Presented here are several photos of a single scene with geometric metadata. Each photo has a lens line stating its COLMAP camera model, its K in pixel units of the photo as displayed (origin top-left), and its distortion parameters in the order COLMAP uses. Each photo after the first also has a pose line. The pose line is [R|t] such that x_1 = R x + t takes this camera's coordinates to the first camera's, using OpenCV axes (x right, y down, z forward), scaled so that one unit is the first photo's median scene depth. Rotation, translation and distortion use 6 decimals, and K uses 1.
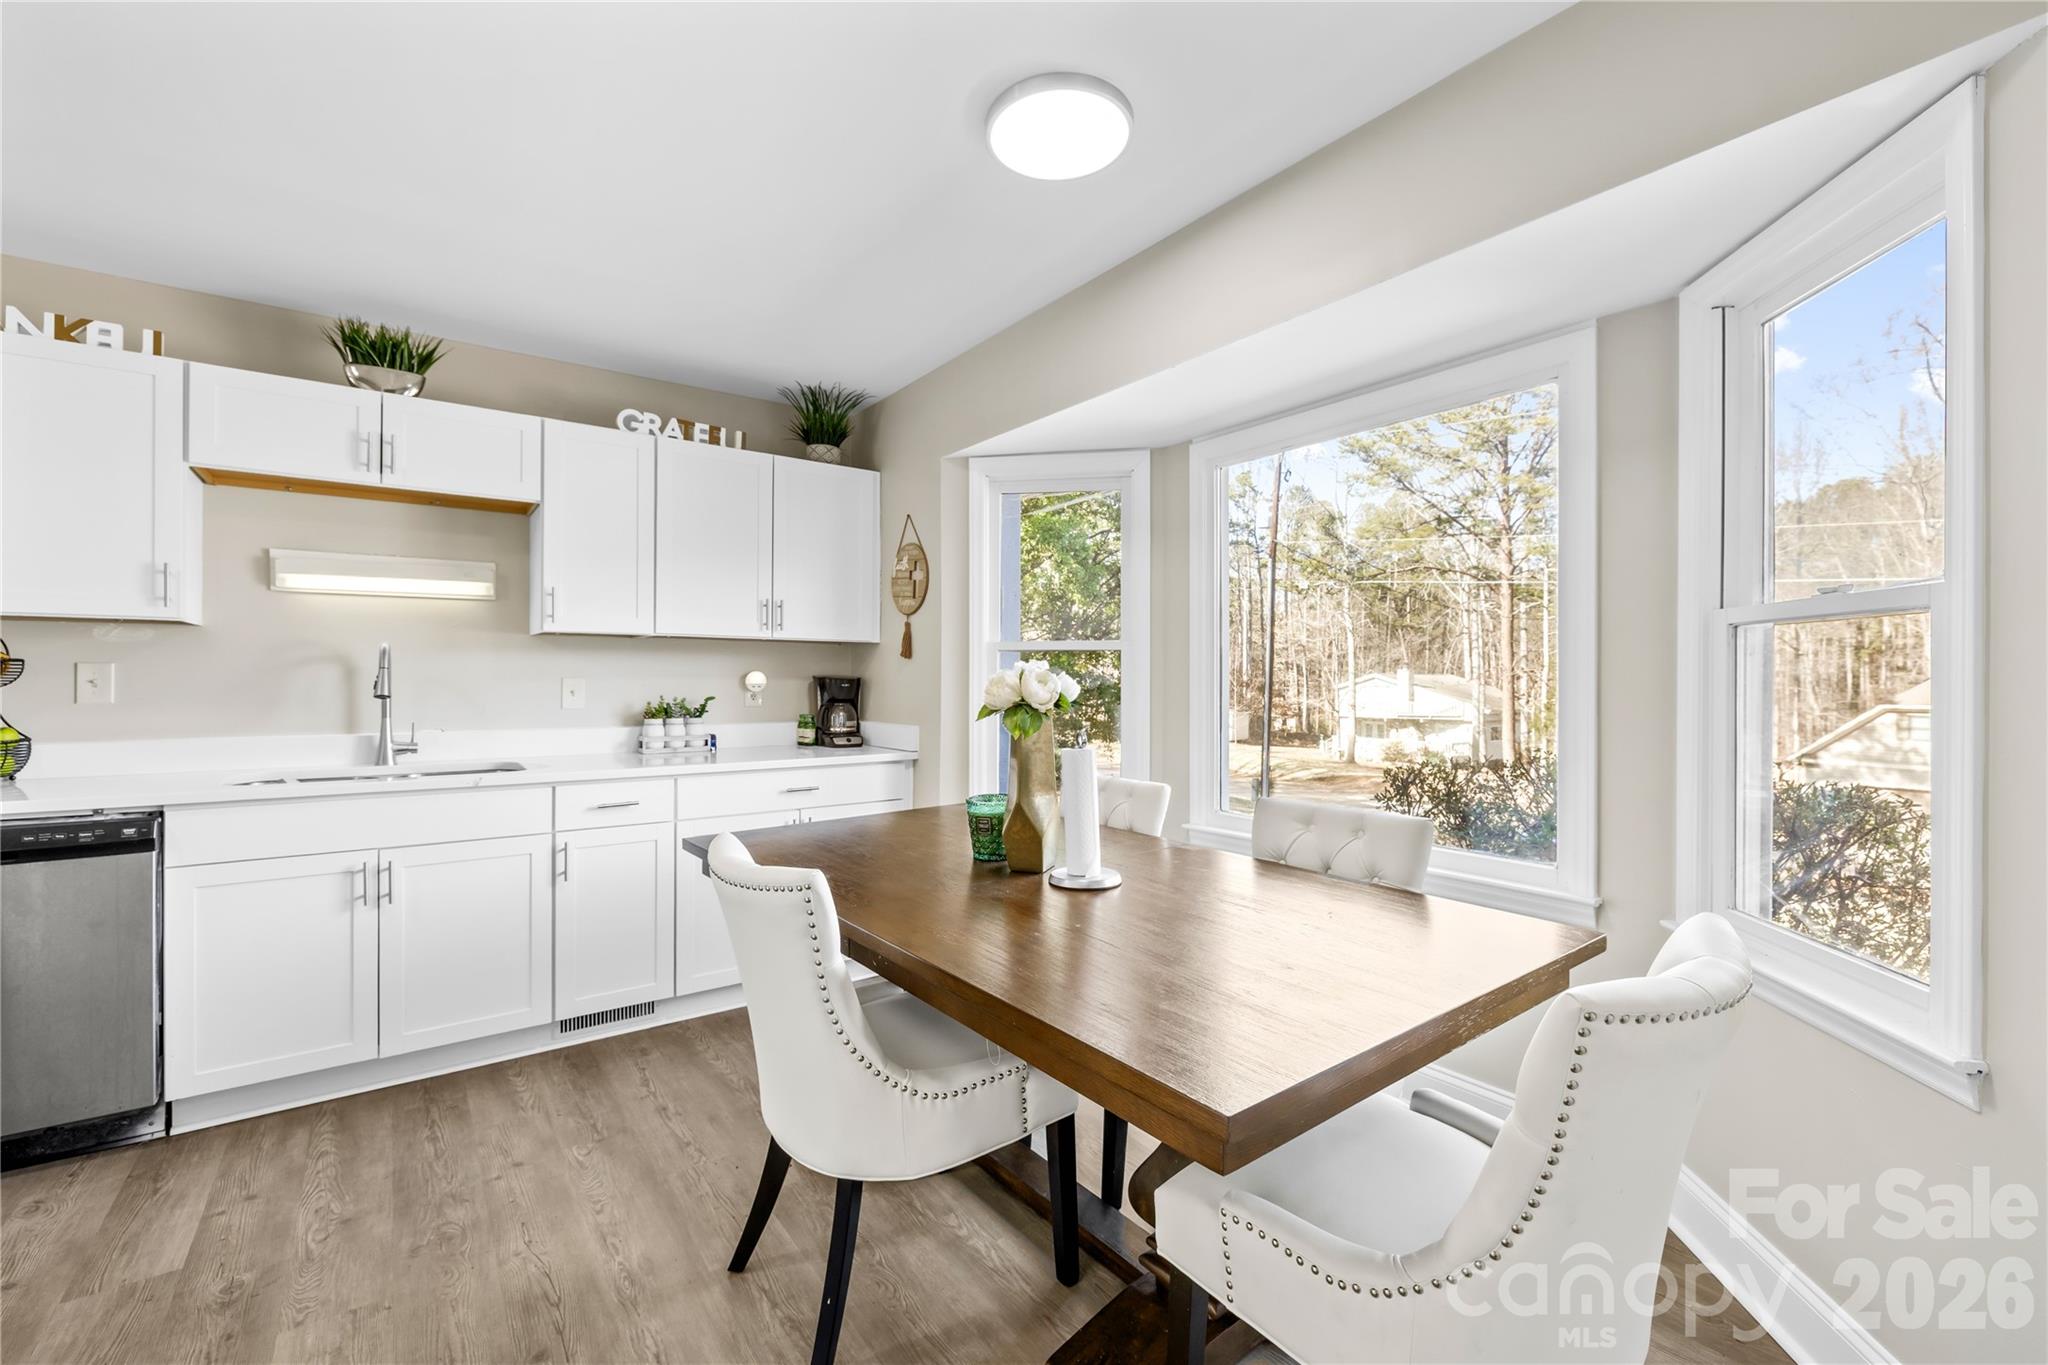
lens RADIAL K [[808.9, 0, 981.8], [0, 808.9, 670.4], [0, 0, 1]] dist [-0.000215, -0.000045]
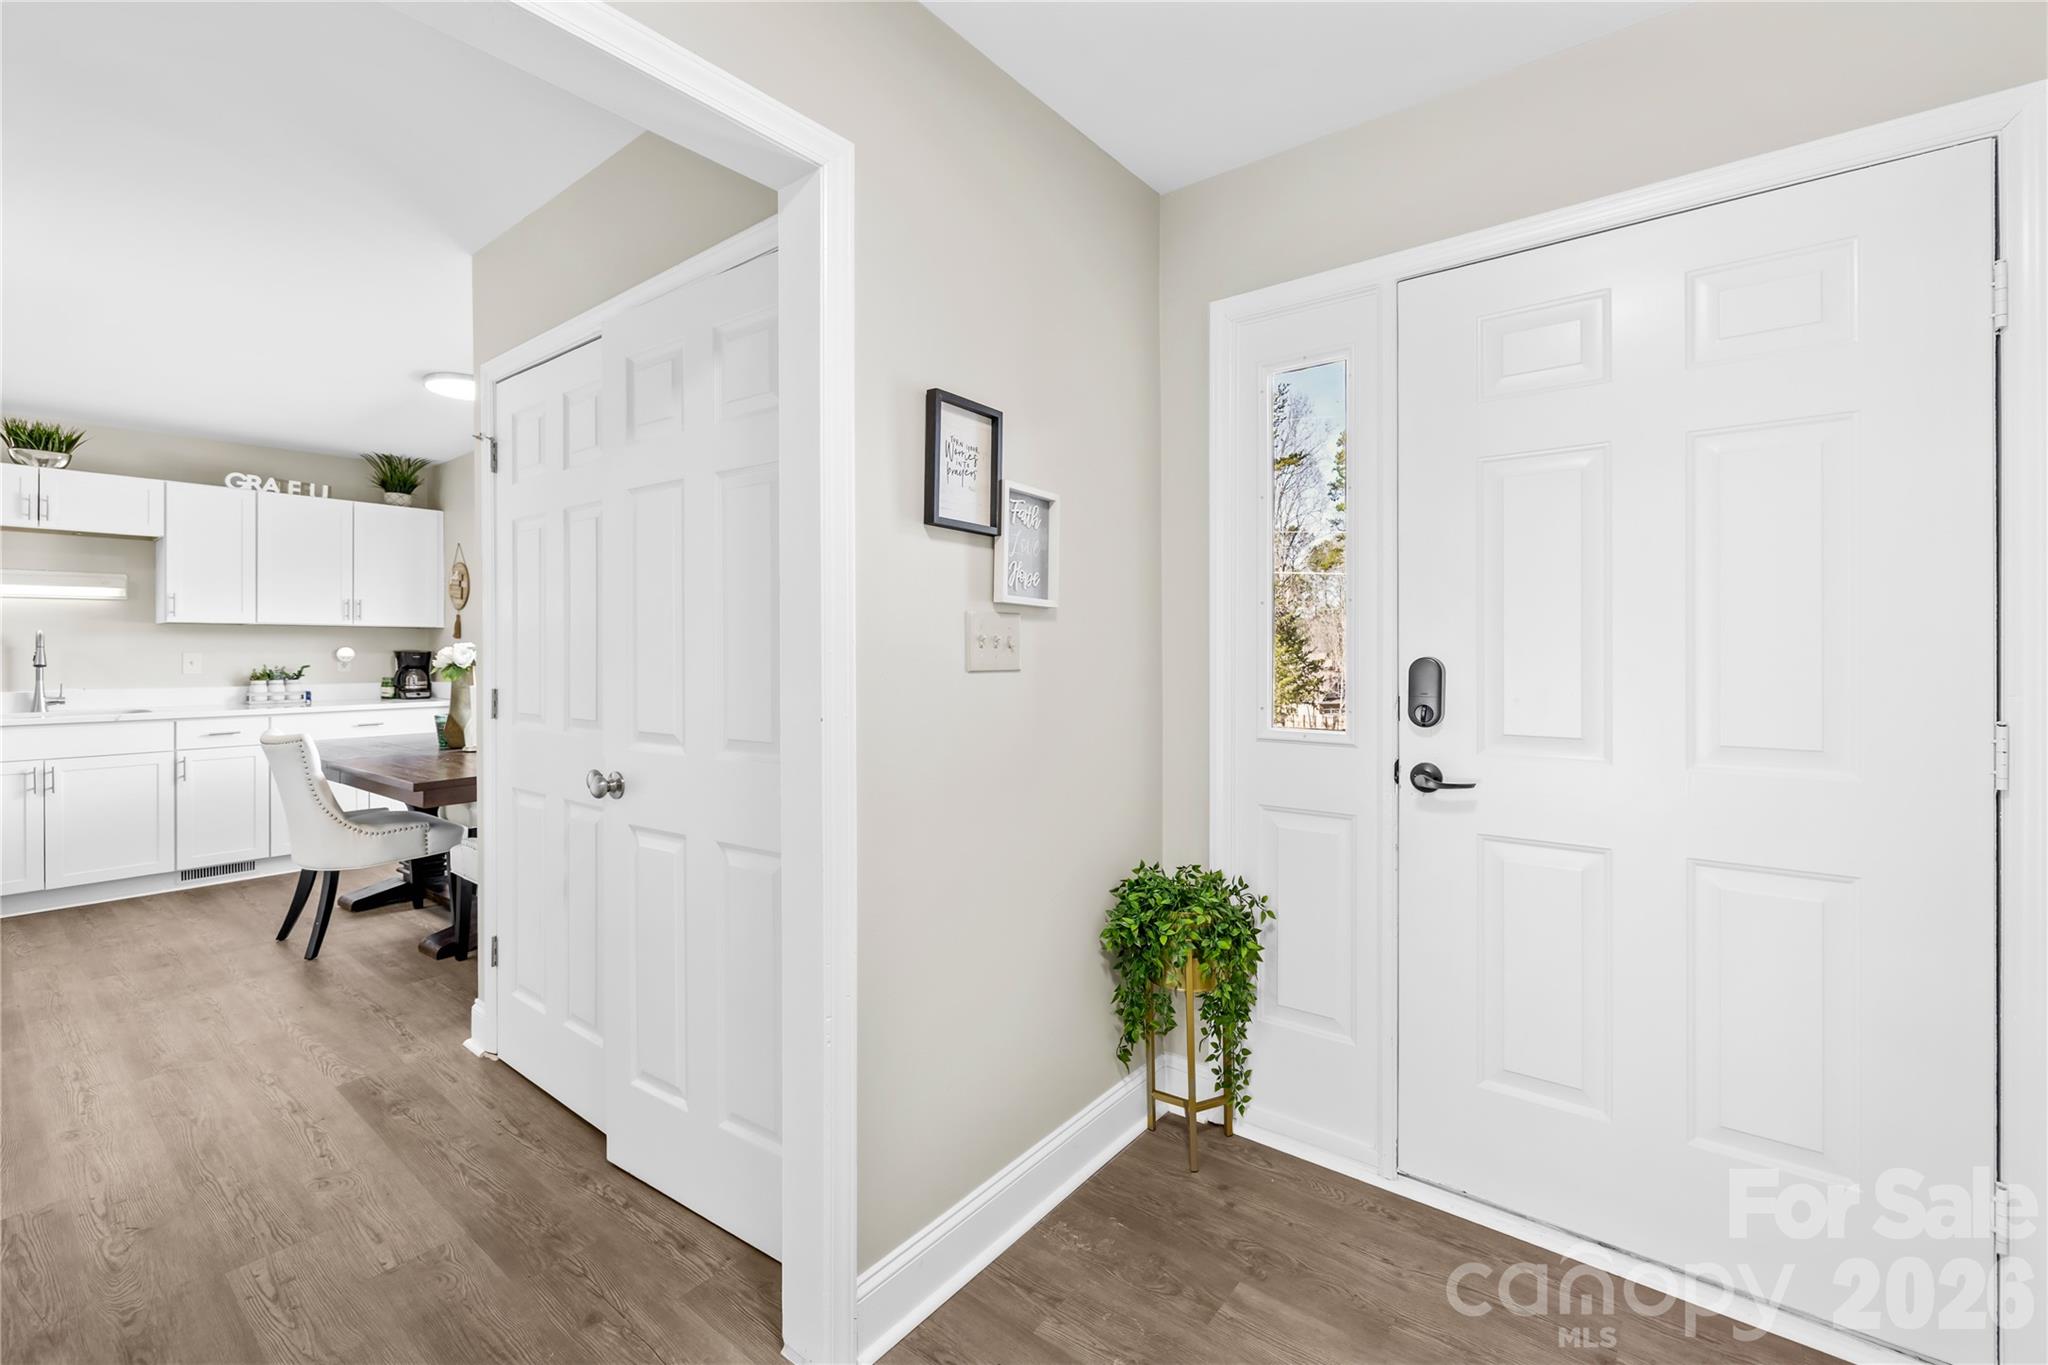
lens RADIAL K [[871.6, 0, 991.9], [0, 871.6, 644.8], [0, 0, 1]] dist [-0.000364, -0.000712]
pose [[0.966509, -0.002776, 0.256617, 0.489599], [0.001581, 0.999987, 0.004860, -0.010524], [-0.256628, -0.004292, 0.966501, -0.893759]]
